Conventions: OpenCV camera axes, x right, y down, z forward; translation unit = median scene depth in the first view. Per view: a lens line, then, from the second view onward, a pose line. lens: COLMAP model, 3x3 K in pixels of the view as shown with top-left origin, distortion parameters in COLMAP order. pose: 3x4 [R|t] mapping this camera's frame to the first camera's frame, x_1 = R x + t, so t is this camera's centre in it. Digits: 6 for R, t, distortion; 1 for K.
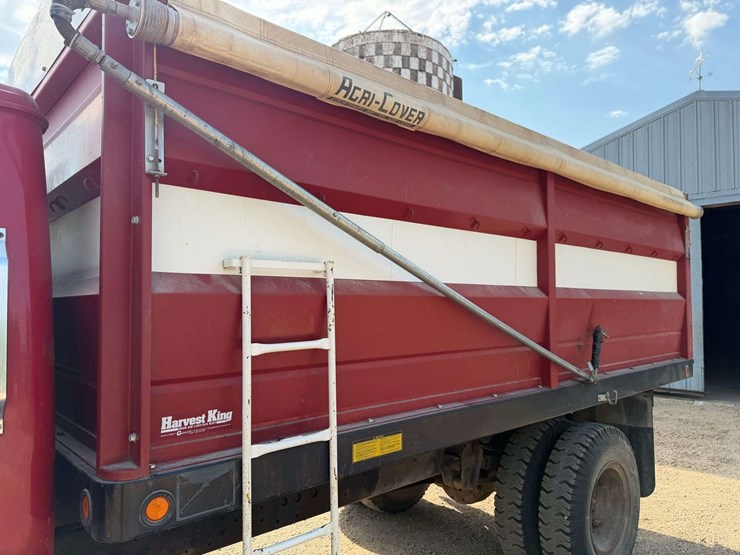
lens RADIAL K [[520.6, 0, 366.0], [0, 520.6, 274.2], [0, 0, 1]] dist [0.066870, -0.086328]
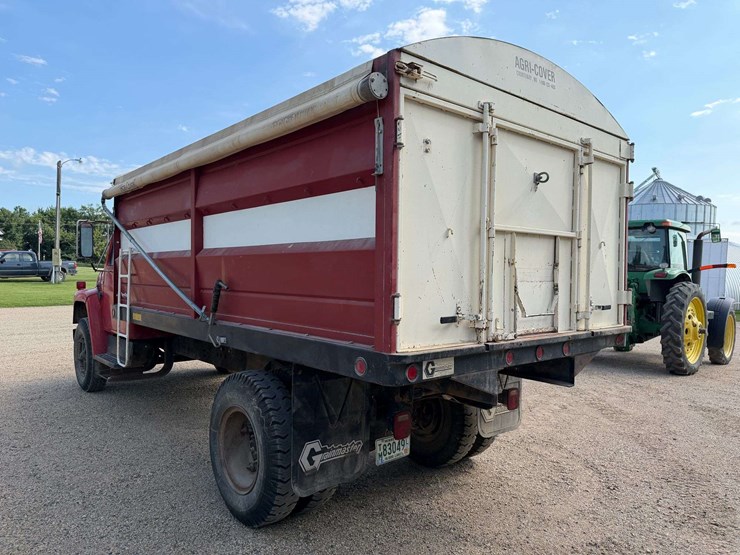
lens RADIAL K [[517.4, 0, 370.0], [0, 517.4, 277.5], [0, 0, 1]] dist [0.091322, -0.133845]
pose [[-0.030570, 0.011082, -0.999471, 1.860441], [0.047283, 0.998835, 0.009628, 0.116298], [0.998414, -0.046964, -0.031058, 1.607381]]
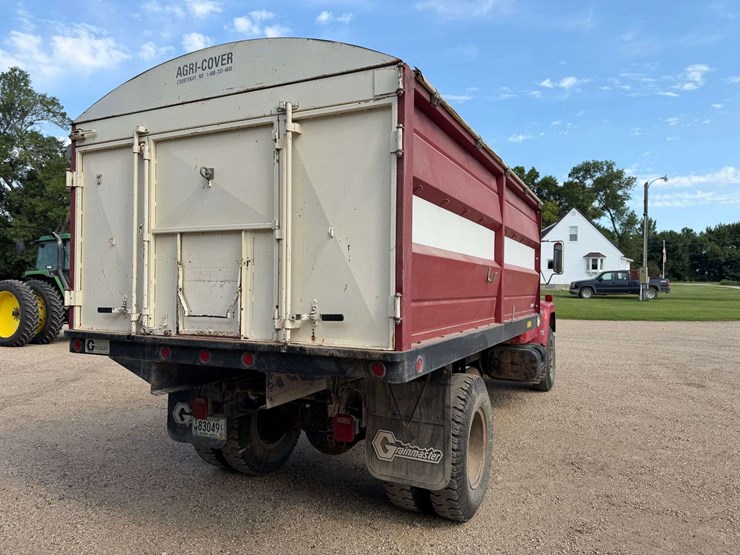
lens RADIAL K [[522.0, 0, 372.4], [0, 522.0, 274.9], [0, 0, 1]] dist [0.057182, -0.075536]
pose [[-0.930010, -0.012375, -0.367326, 0.771566], [0.016035, 0.997115, -0.074190, 0.229352], [0.367184, -0.074888, -0.927129, 3.103563]]
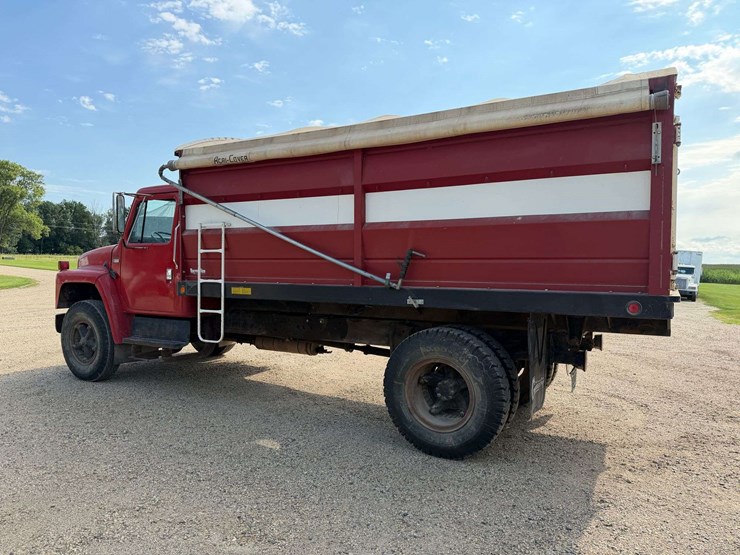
lens RADIAL K [[520.6, 0, 366.0], [0, 520.6, 274.2], [0, 0, 1]] dist [0.066870, -0.086328]
pose [[0.306683, 0.025731, -0.951464, 1.931613], [0.050879, 0.997762, 0.043383, 0.117479], [0.950451, -0.061715, 0.304687, 0.573530]]
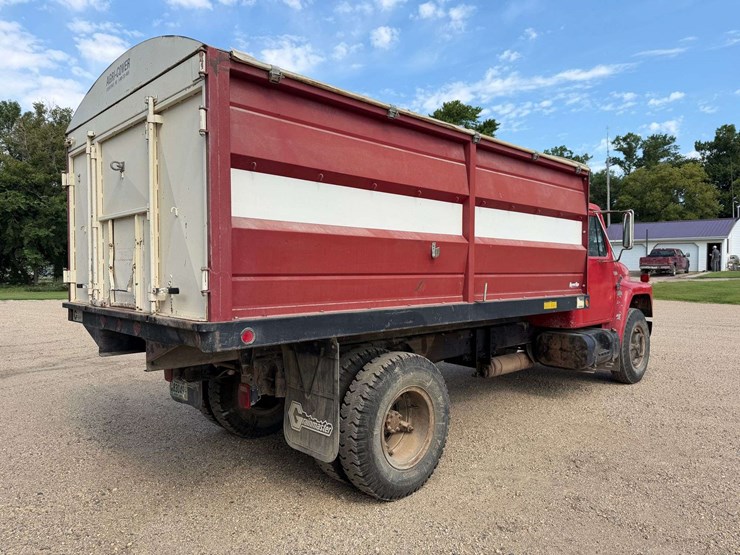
lens RADIAL K [[520.6, 0, 366.0], [0, 520.6, 274.2], [0, 0, 1]] dist [0.066870, -0.086328]
pose [[-0.999569, 0.006793, -0.028564, 0.127355], [0.008226, 0.998697, -0.050363, 0.258694], [0.028184, -0.050576, -0.998322, 3.245471]]
